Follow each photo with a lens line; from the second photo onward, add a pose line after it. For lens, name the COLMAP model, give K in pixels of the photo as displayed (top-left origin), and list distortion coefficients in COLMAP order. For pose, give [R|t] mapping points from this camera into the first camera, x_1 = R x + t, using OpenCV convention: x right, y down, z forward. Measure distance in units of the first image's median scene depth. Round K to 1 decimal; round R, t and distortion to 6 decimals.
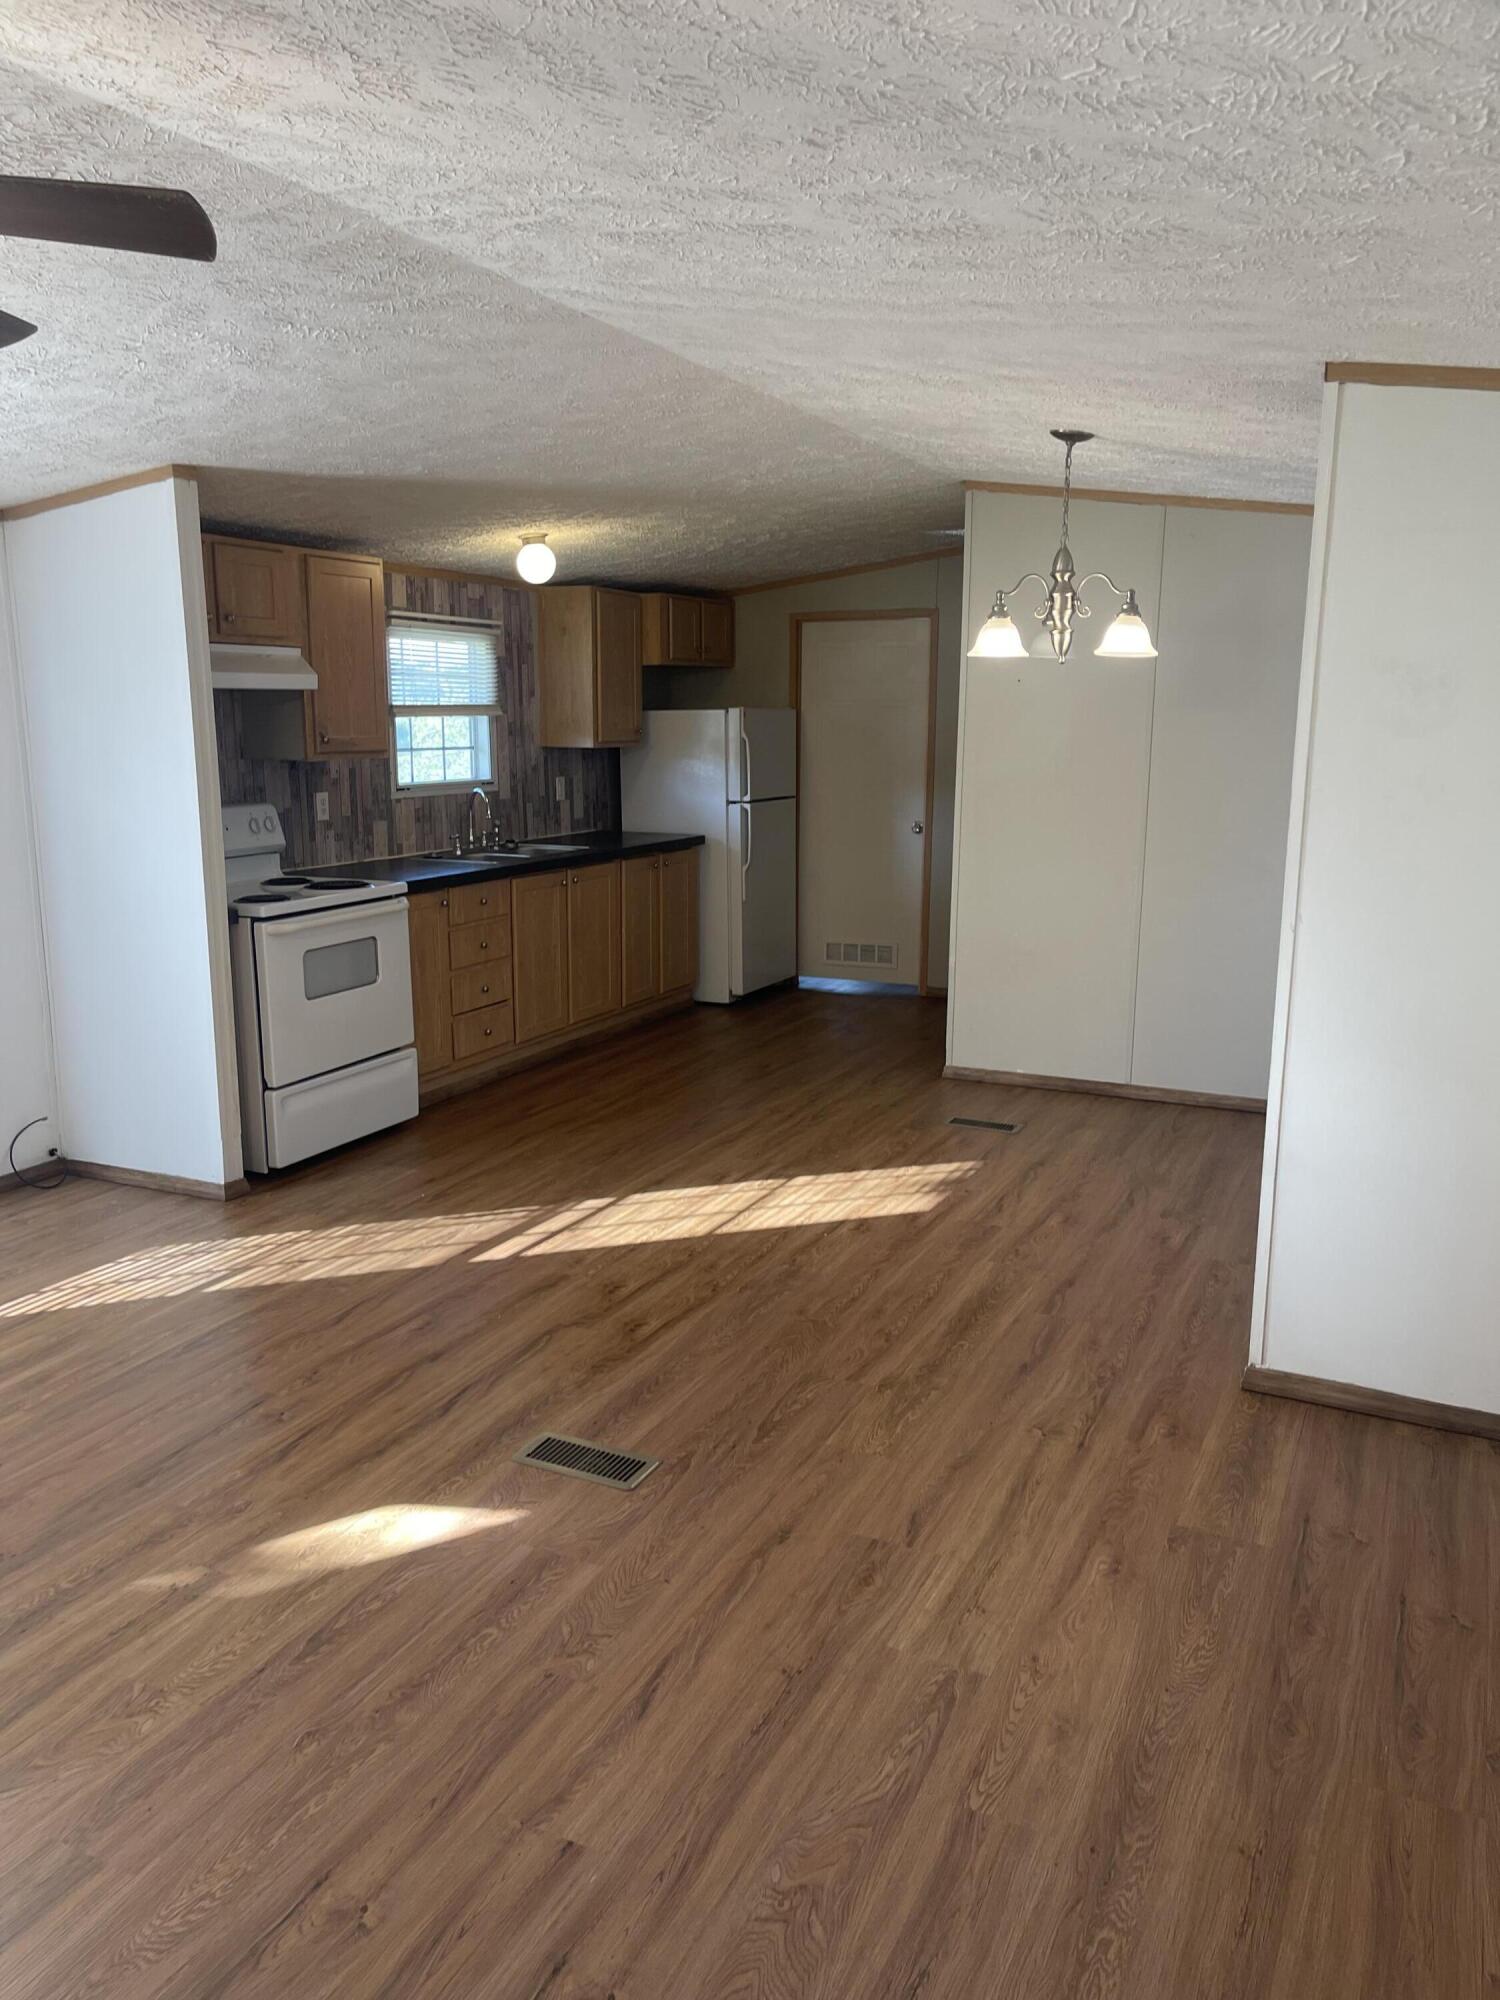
lens RADIAL K [[1507.9, 0, 712.8], [0, 1507.9, 1036.9], [0, 0, 1]] dist [0.070525, -0.096248]
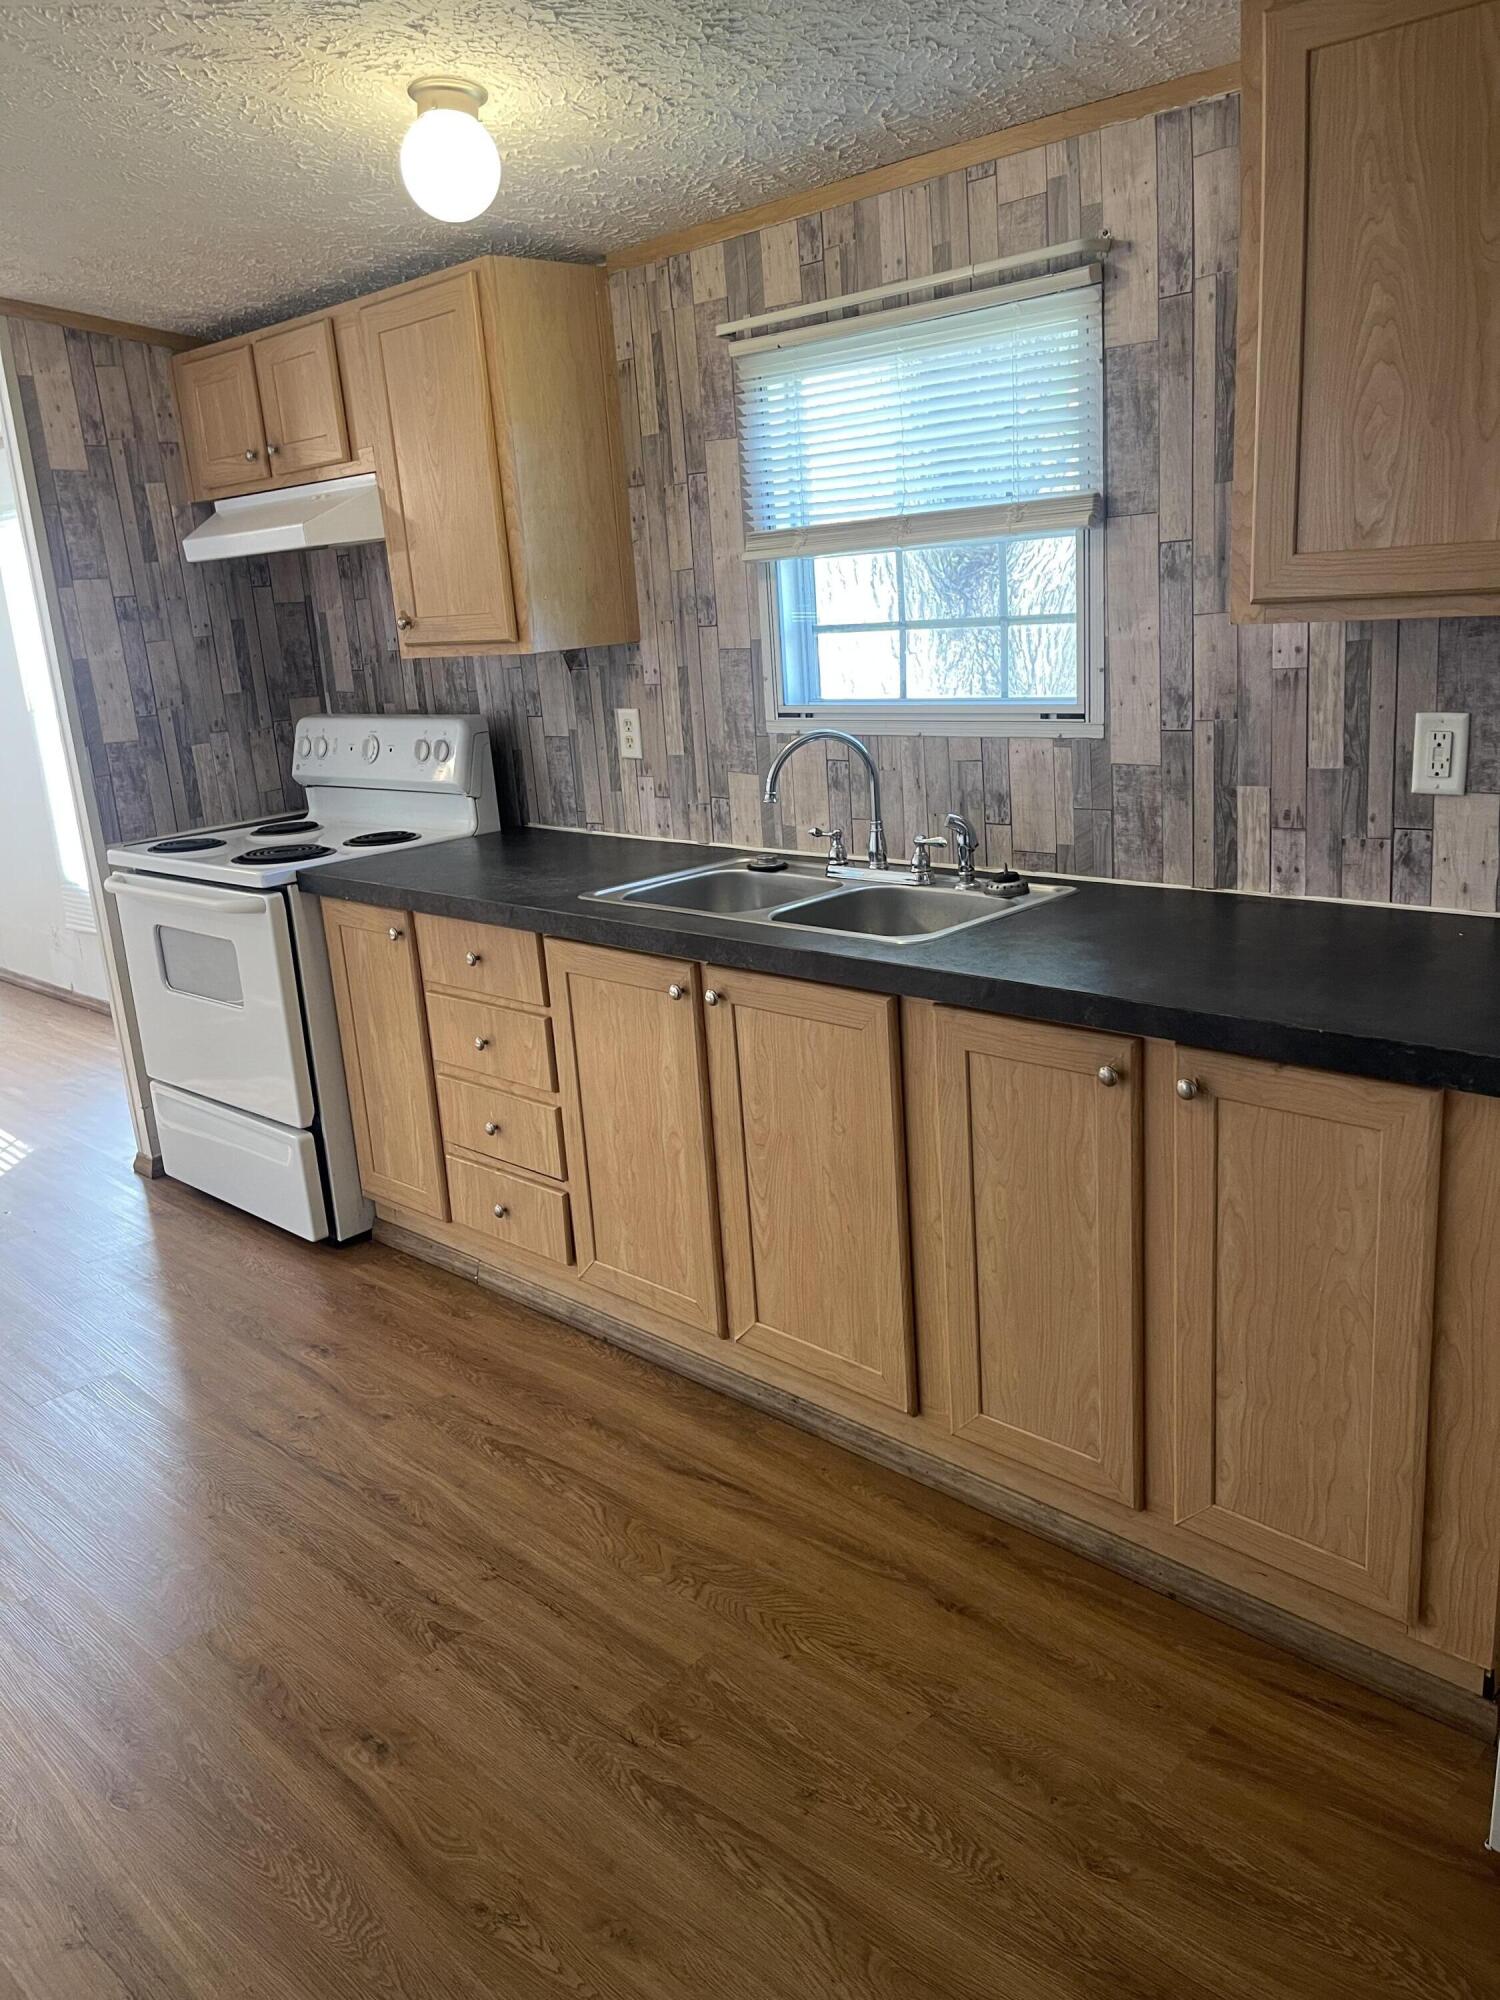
lens RADIAL K [[1507.9, 0, 731.5], [0, 1507.9, 992.4], [0, 0, 1]] dist [0.070525, -0.096248]
pose [[-0.307200, 0.262951, -0.914596, 0.386093], [-0.135737, 0.939134, 0.315598, -0.343831], [0.941915, 0.221096, -0.252810, 1.686613]]
